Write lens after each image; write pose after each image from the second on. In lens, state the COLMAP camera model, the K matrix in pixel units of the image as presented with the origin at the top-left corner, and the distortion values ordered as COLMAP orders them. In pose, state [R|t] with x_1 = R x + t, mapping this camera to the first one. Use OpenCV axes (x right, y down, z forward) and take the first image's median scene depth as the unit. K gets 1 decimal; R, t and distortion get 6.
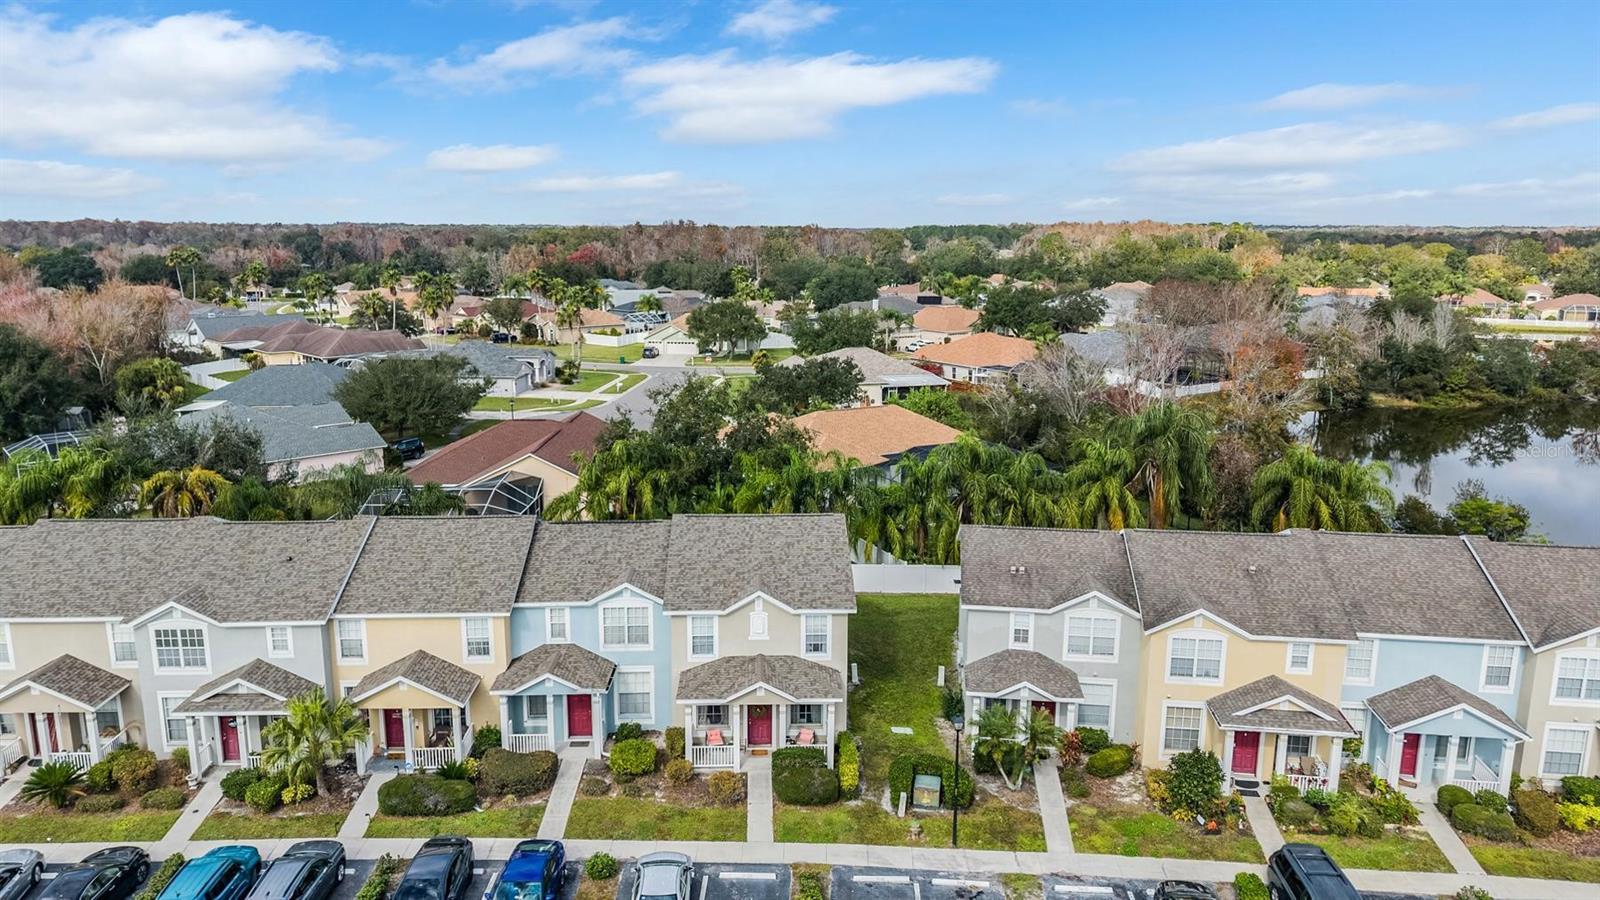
lens RADIAL K [[1103.6, 0, 800.0], [0, 1103.6, 450.0], [0, 0, 1]] dist [0.070828, -0.091912]
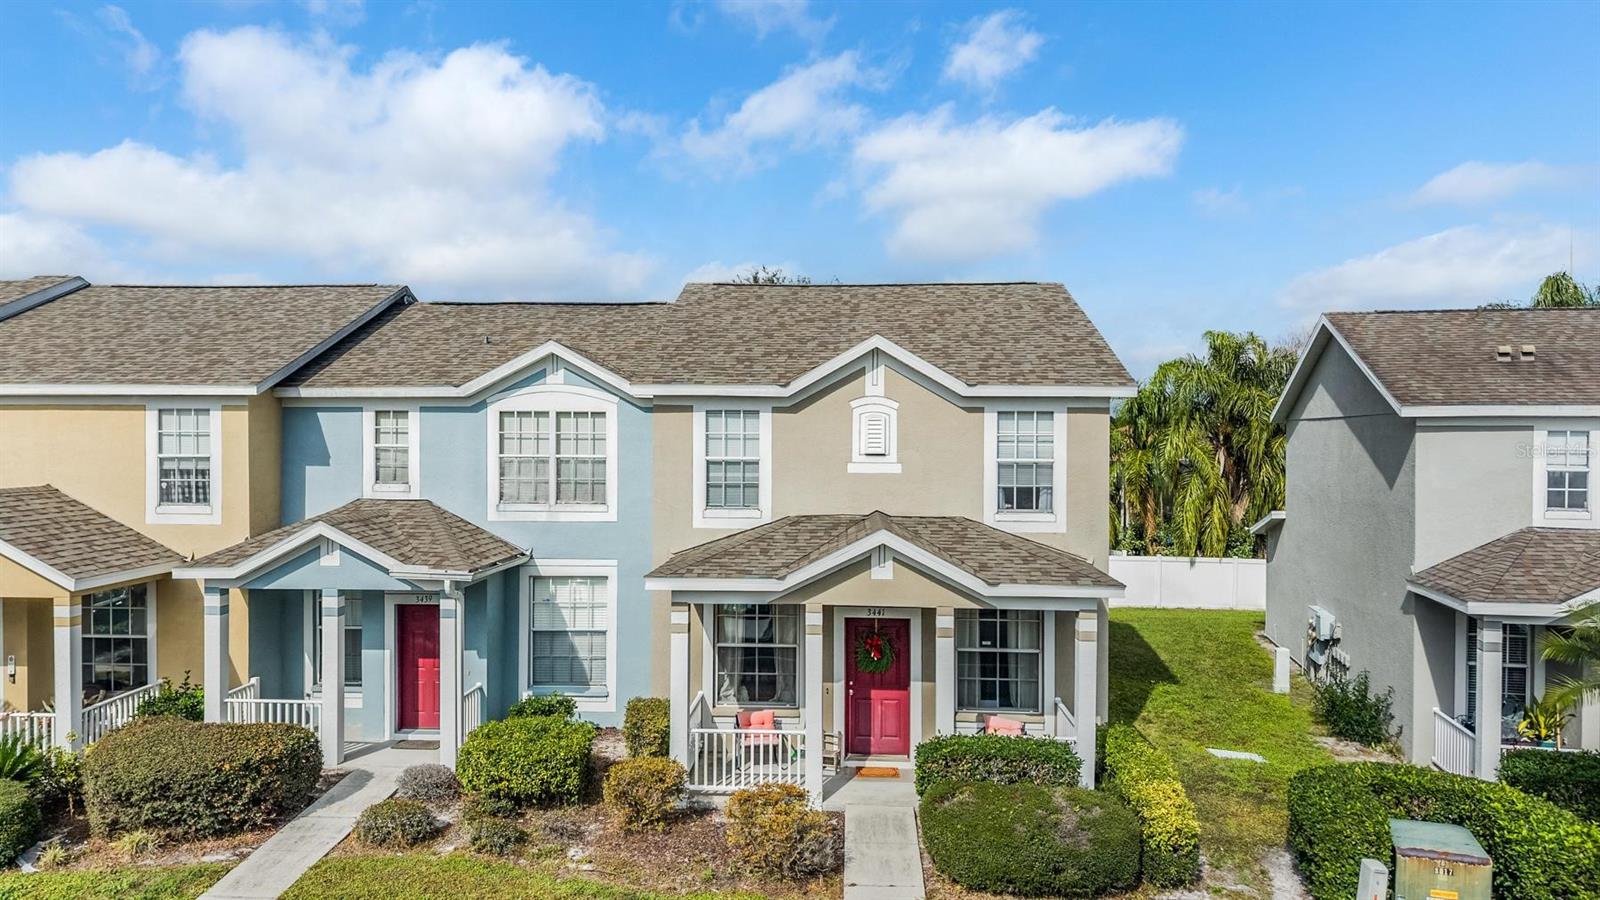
lens RADIAL K [[1103.6, 0, 800.0], [0, 1103.6, 450.0], [0, 0, 1]] dist [0.070828, -0.091912]
pose [[0.996449, 0.004150, -0.084100, -0.031447], [-0.020678, 0.980260, -0.196627, 0.242842], [0.081624, 0.197667, 0.976865, 0.621496]]
